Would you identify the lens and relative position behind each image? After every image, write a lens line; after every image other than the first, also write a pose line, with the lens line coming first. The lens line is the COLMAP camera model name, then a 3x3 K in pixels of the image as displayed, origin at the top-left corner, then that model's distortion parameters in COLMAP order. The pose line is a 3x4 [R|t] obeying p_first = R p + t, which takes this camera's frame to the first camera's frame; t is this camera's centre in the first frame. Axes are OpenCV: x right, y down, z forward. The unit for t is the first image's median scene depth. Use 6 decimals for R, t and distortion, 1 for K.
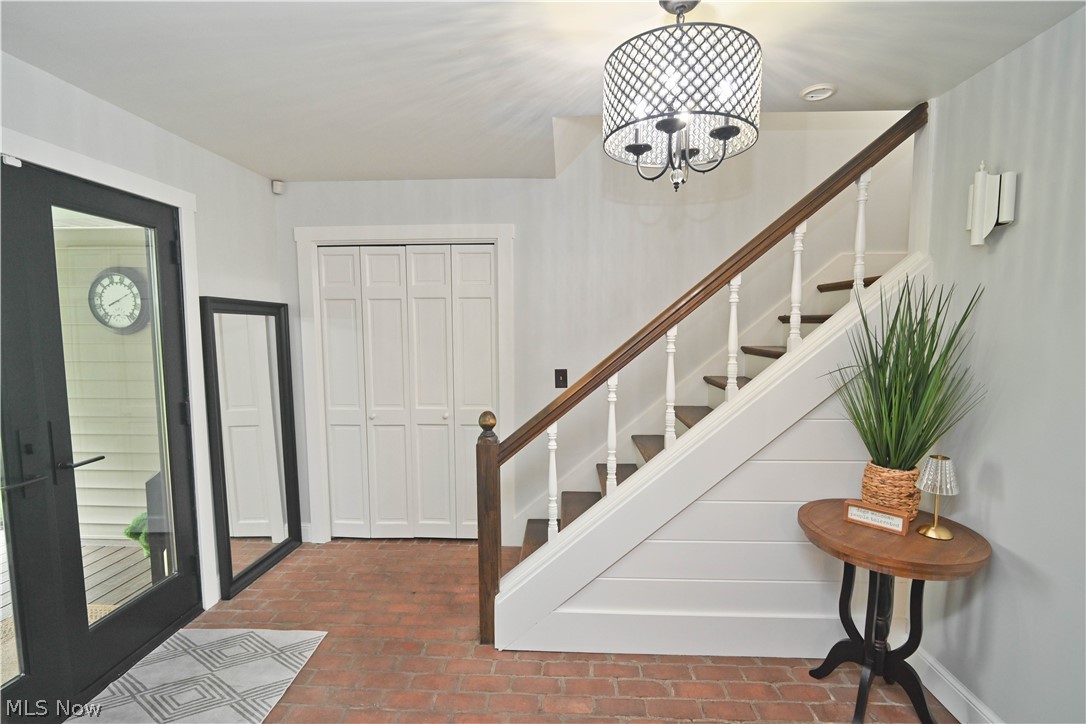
lens RADIAL K [[507.4, 0, 543.3], [0, 507.4, 368.8], [0, 0, 1]] dist [-0.007729, -0.000858]
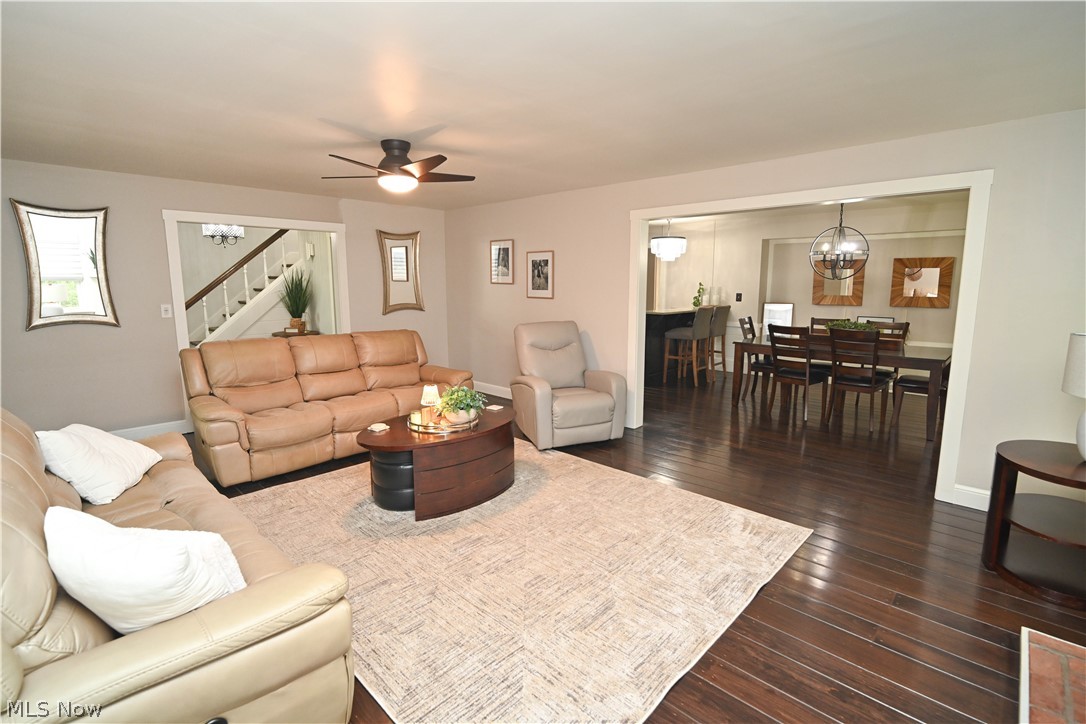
lens RADIAL K [[507.4, 0, 544.0], [0, 507.4, 360.7], [0, 0, 1]] dist [-0.007729, -0.000858]
pose [[0.649622, -0.116161, 0.751331, -0.881953], [0.057727, 0.992942, 0.103604, 0.203180], [-0.758063, -0.023932, 0.651742, -2.566831]]
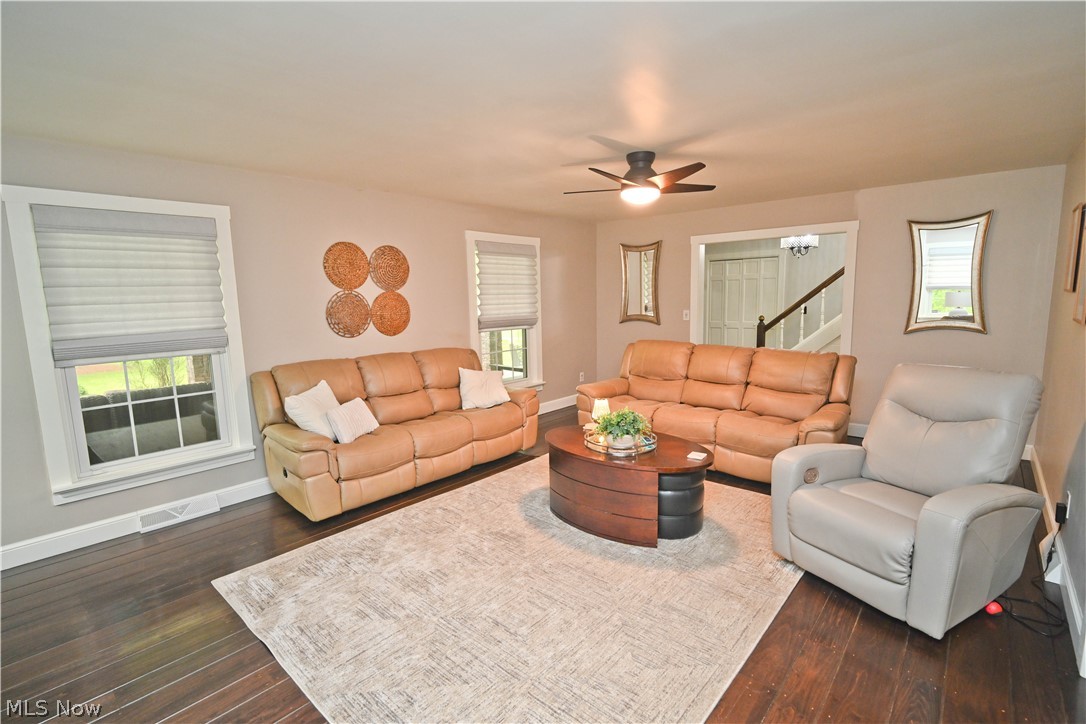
lens RADIAL K [[507.4, 0, 538.7], [0, 507.4, 367.9], [0, 0, 1]] dist [-0.007729, -0.000858]
pose [[0.785240, 0.081339, -0.613826, 0.834325], [-0.037548, 0.995765, 0.083917, 0.206857], [0.618052, -0.042847, 0.784969, -2.610627]]
